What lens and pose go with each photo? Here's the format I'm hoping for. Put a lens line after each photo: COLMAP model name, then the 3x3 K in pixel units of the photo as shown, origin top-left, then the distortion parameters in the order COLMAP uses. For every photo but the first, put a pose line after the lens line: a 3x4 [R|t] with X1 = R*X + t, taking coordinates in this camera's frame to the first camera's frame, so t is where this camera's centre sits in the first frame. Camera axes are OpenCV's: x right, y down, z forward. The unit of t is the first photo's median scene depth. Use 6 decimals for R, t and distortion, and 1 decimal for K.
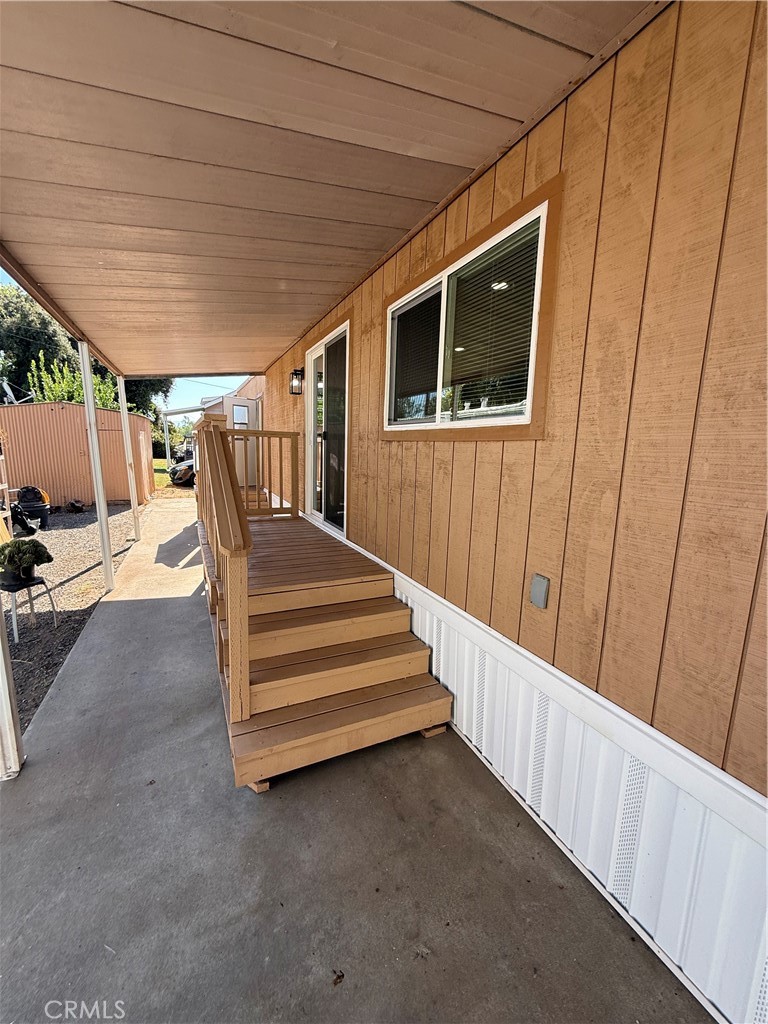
lens RADIAL K [[405.9, 0, 380.1], [0, 405.9, 502.8], [0, 0, 1]] dist [0.000522, 0.000219]
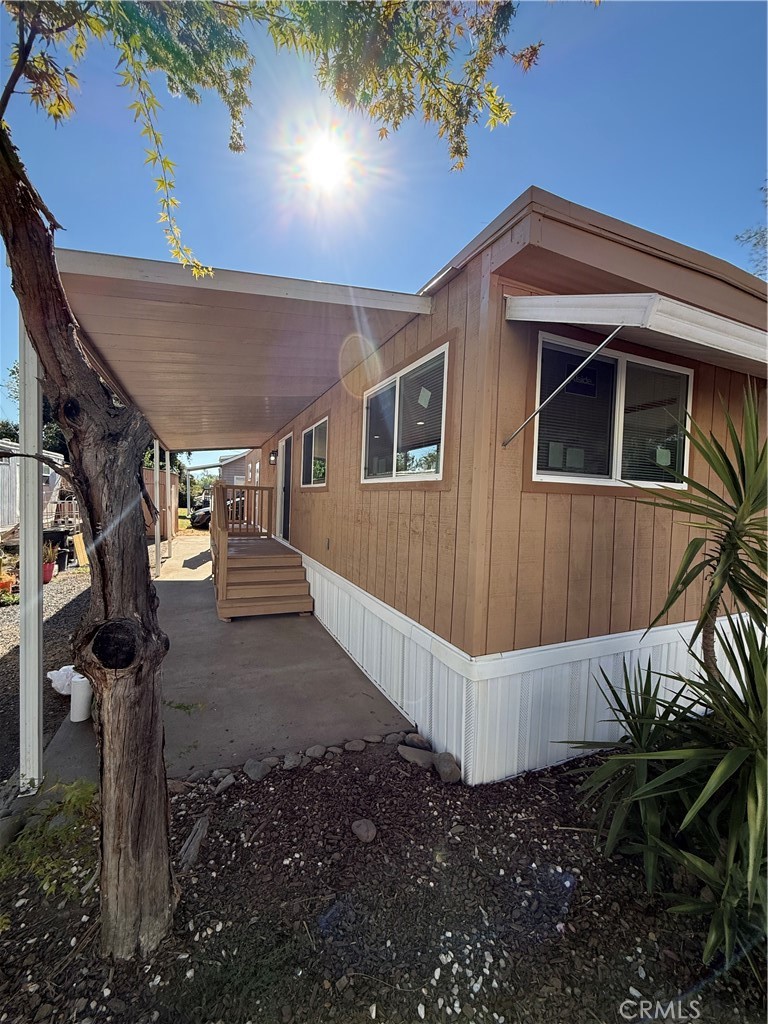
lens RADIAL K [[405.9, 0, 387.9], [0, 405.9, 513.9], [0, 0, 1]] dist [0.000522, 0.000219]
pose [[0.999815, 0.011714, -0.015254, 0.243290], [-0.013245, 0.994441, -0.104454, 0.084974], [0.013945, 0.104637, 0.994413, -0.528074]]
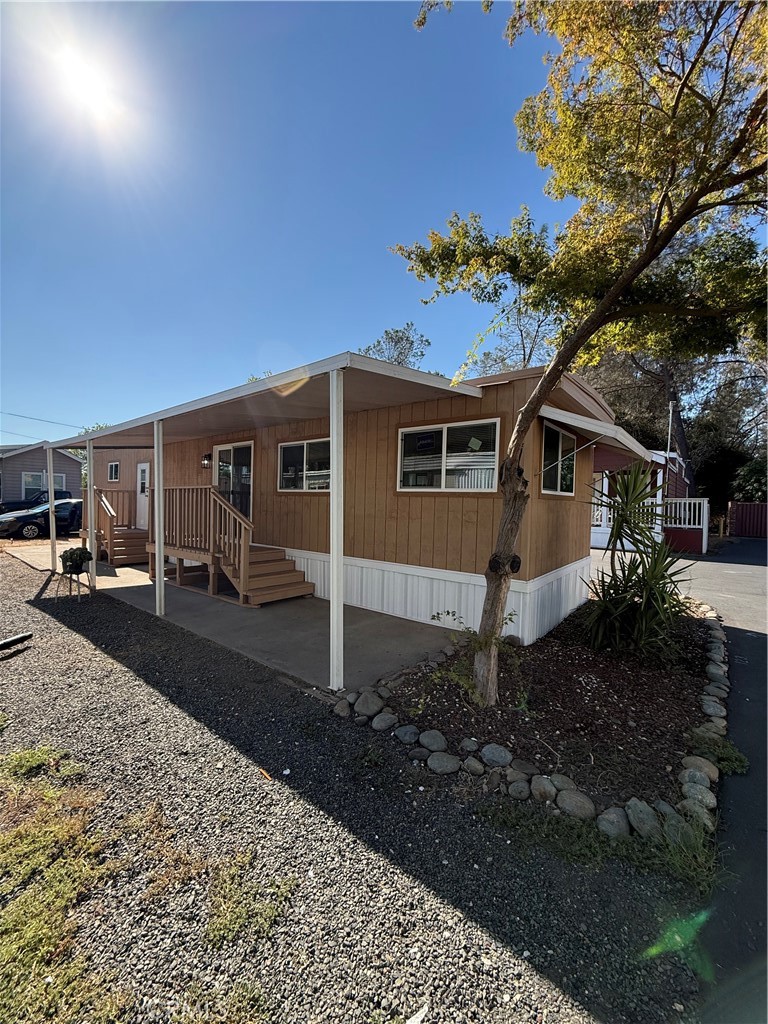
lens RADIAL K [[405.9, 0, 382.6], [0, 405.9, 517.2], [0, 0, 1]] dist [0.000522, 0.000219]
pose [[0.893350, -0.020348, 0.448901, -0.257712], [0.061958, 0.995011, -0.078198, 0.100606], [-0.445070, 0.097671, 0.890153, -0.703696]]
